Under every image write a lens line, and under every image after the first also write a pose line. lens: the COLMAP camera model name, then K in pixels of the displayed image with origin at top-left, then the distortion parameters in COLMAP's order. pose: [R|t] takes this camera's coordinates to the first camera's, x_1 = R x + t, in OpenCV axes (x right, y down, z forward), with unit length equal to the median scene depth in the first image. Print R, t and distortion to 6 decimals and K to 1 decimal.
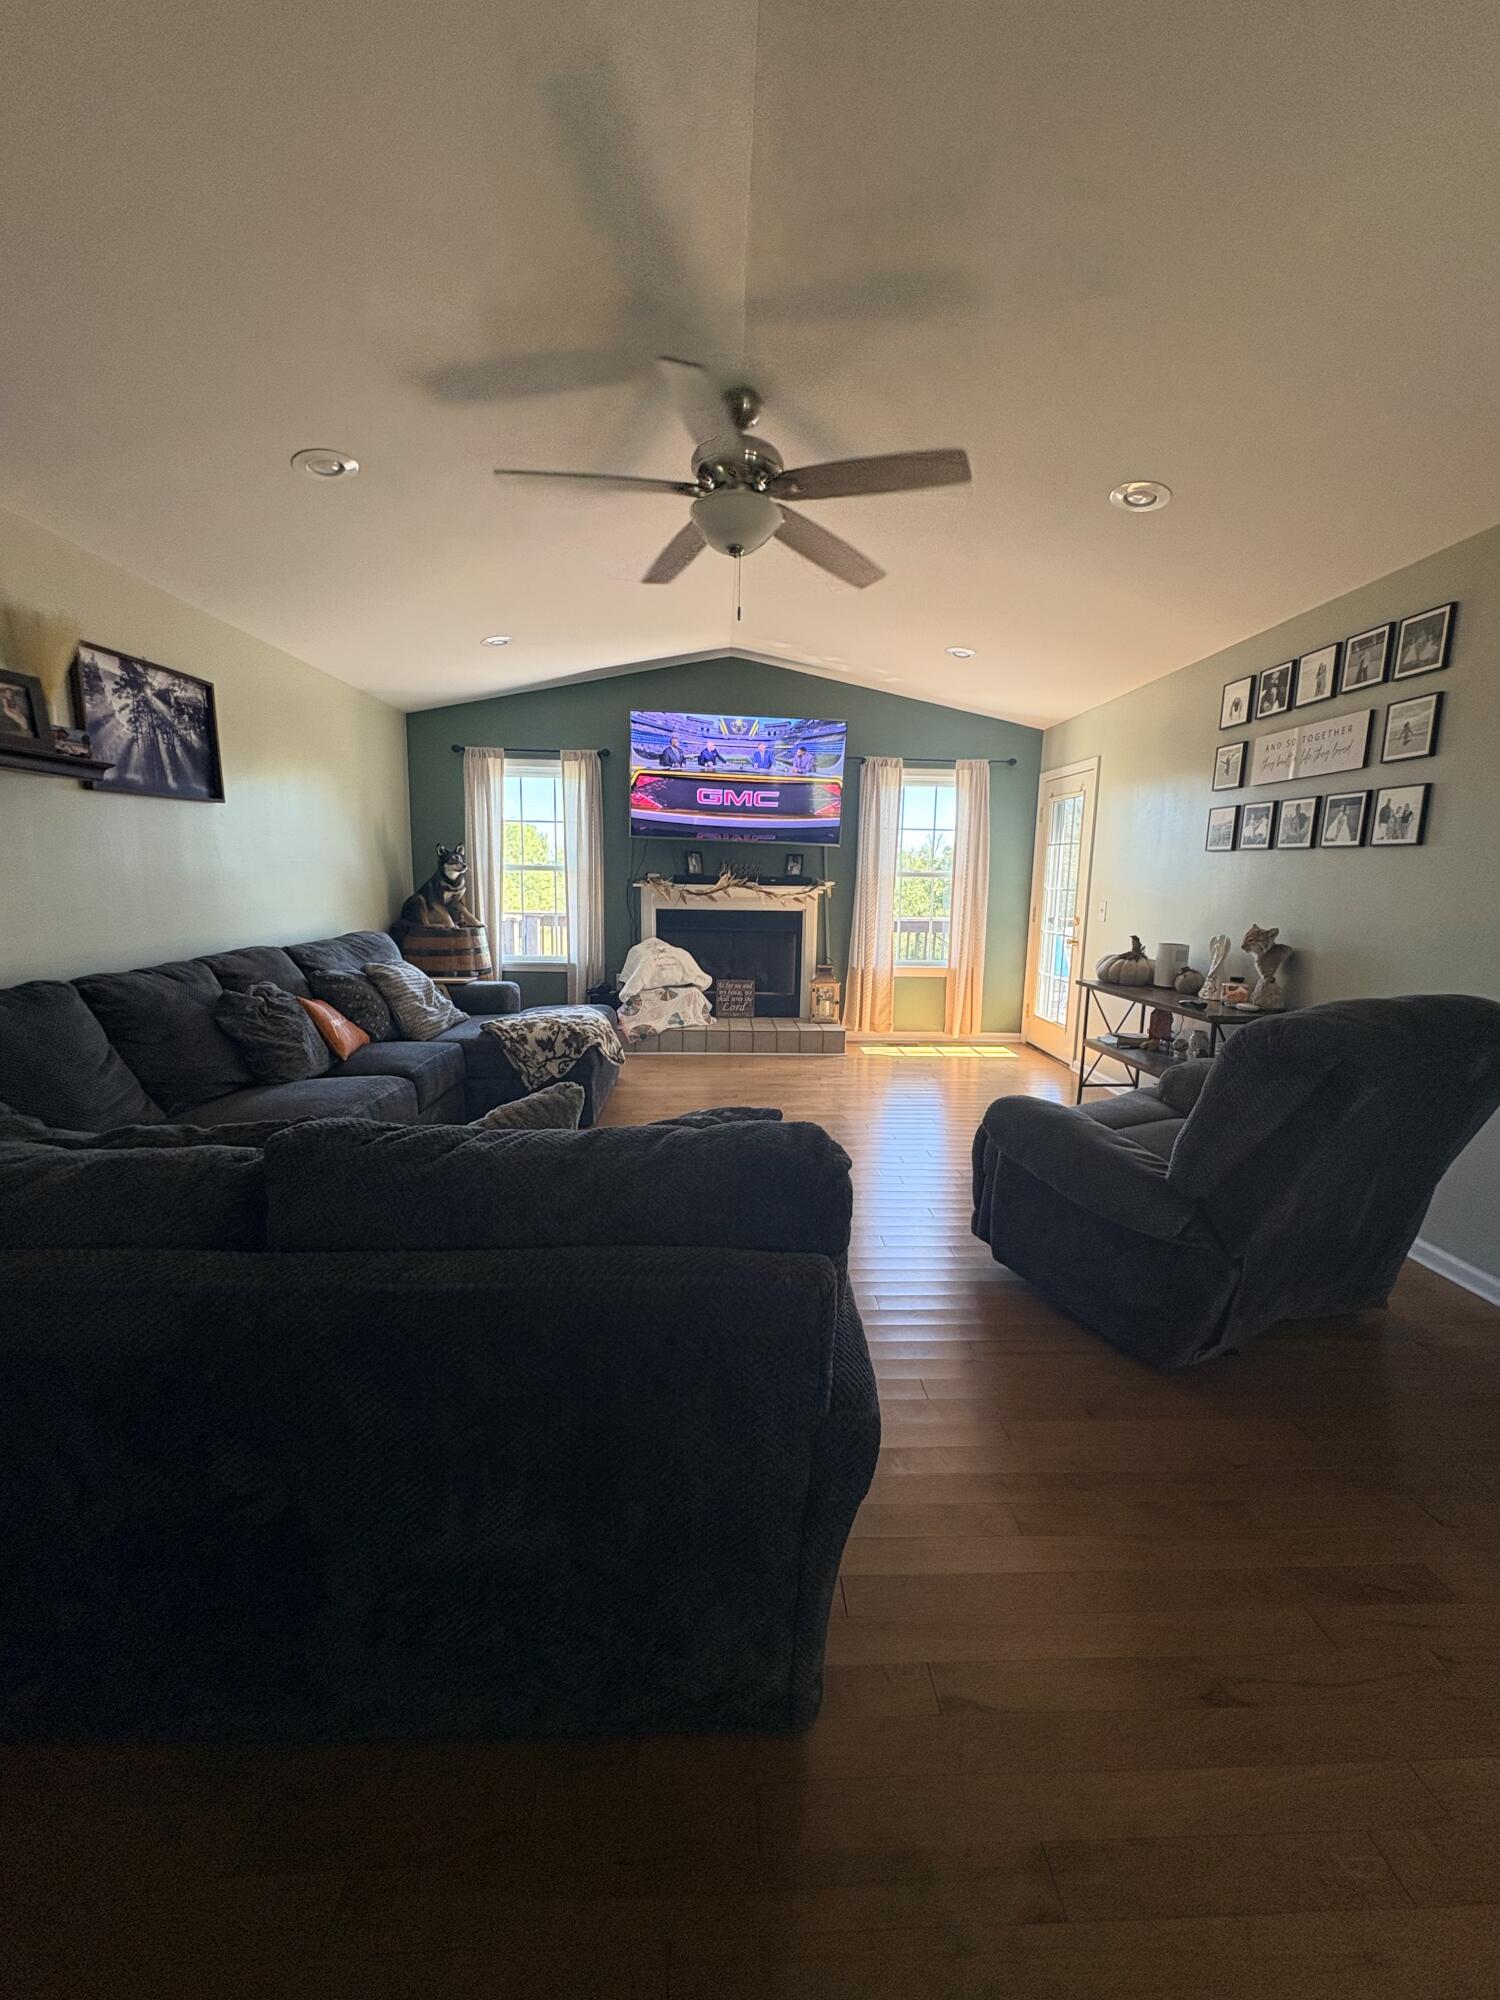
lens RADIAL K [[795.0, 0, 750.0], [0, 795.0, 1000.0], [0, 0, 1]] dist [0.000251, -0.000396]
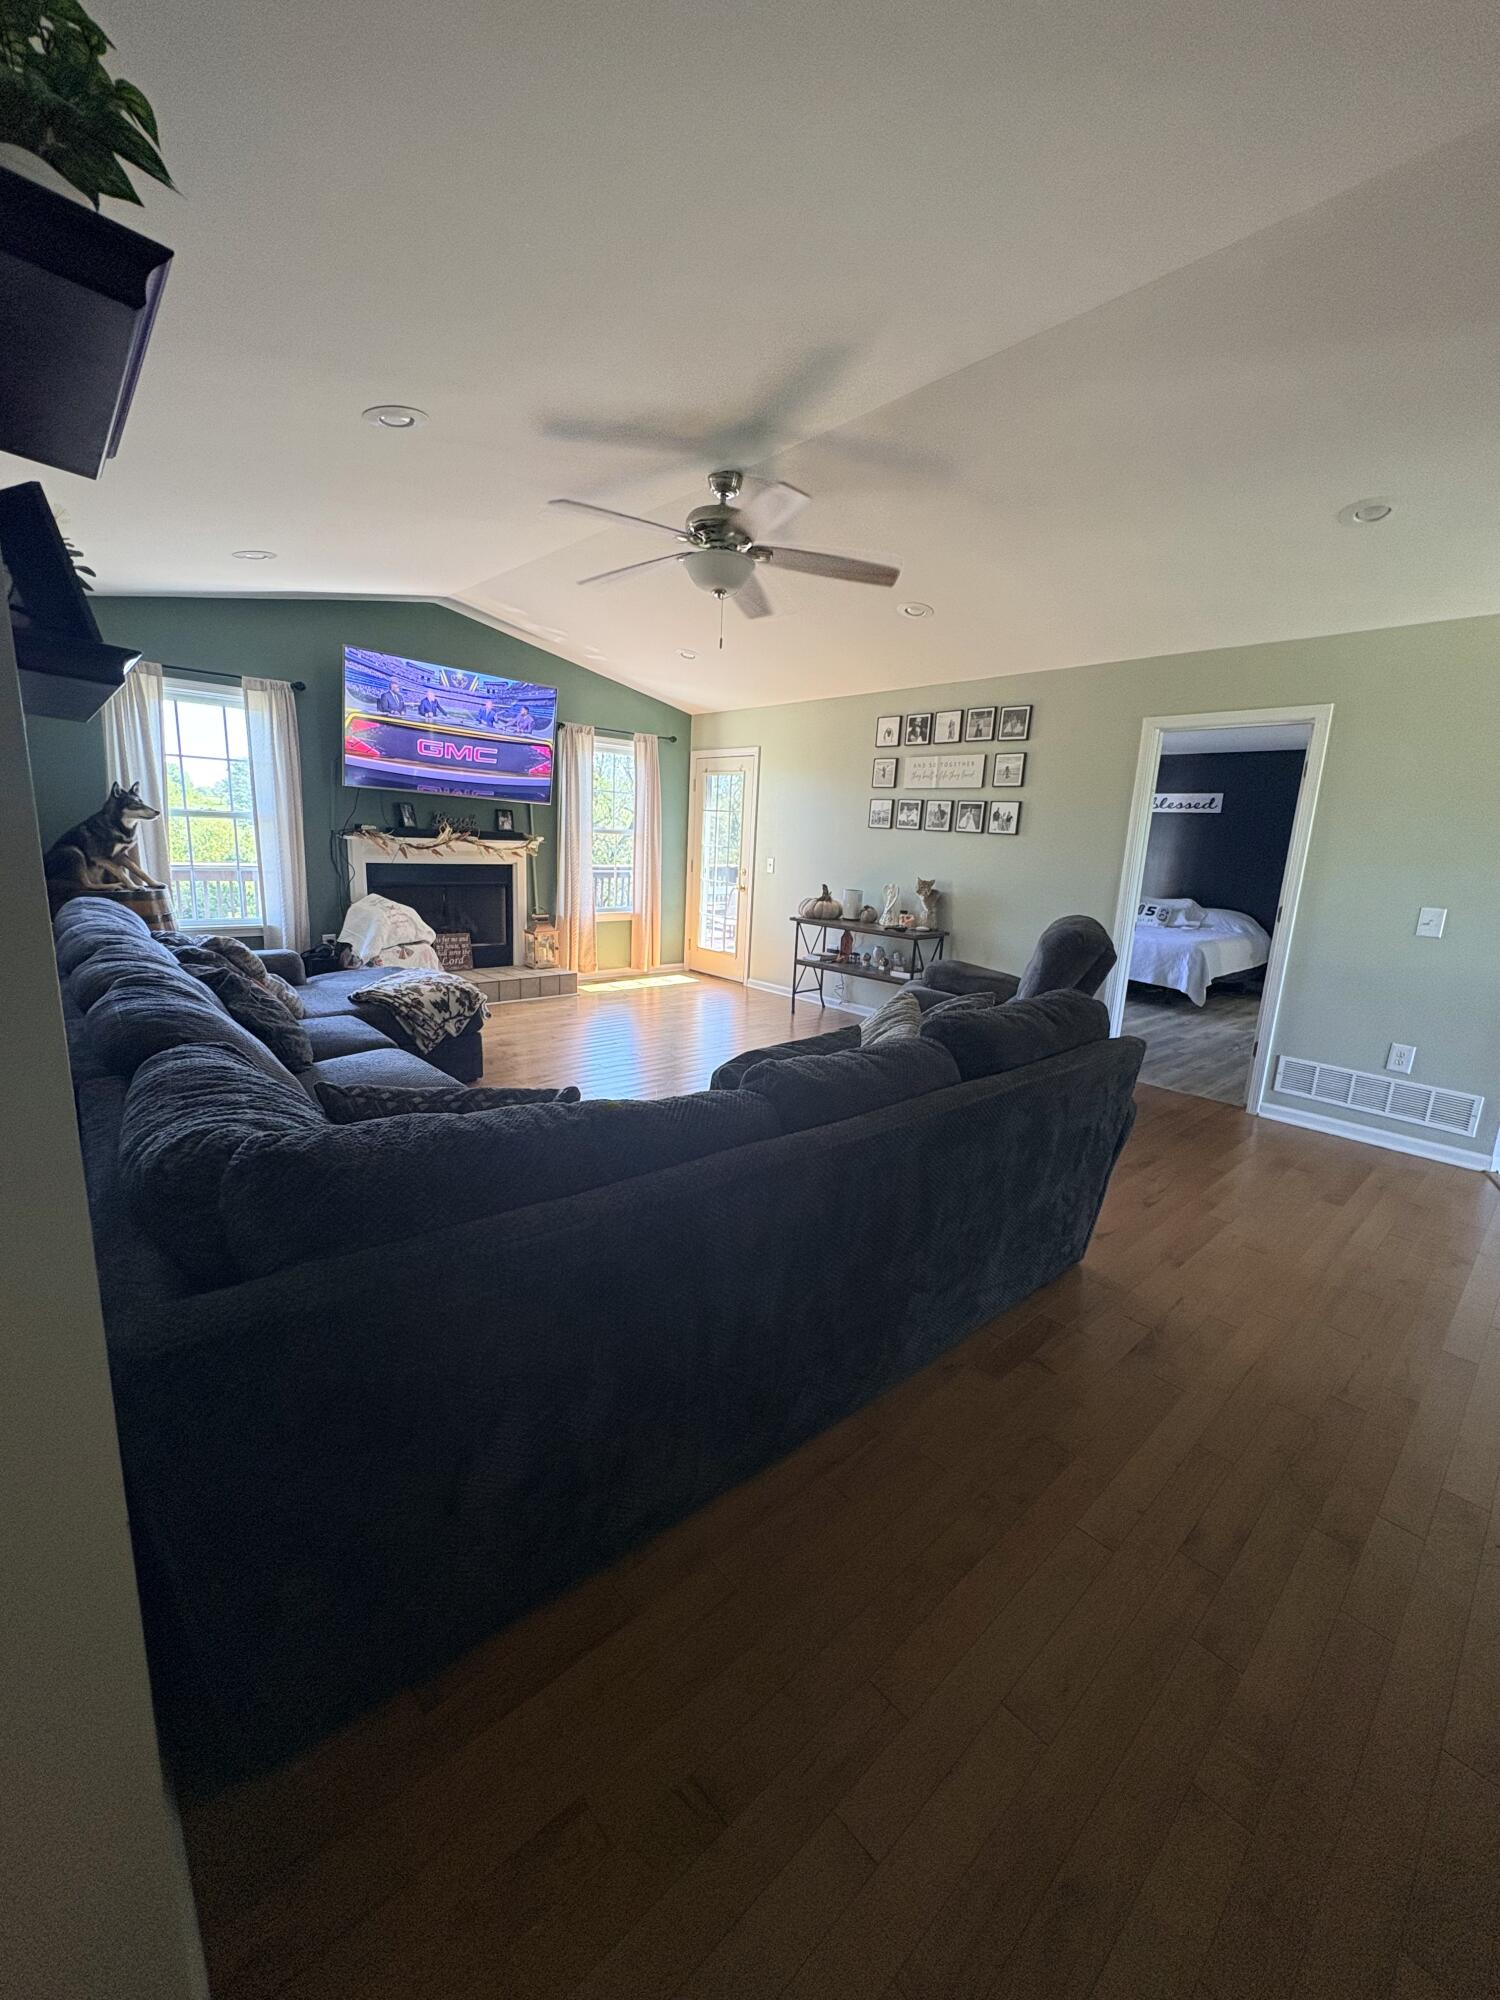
lens RADIAL K [[795.0, 0, 750.0], [0, 795.0, 1000.0], [0, 0, 1]] dist [0.000251, -0.000396]
pose [[0.767800, -0.112458, 0.630743, -0.409358], [0.065278, 0.993083, 0.097599, -0.016883], [-0.637356, -0.033763, 0.769830, -0.019589]]
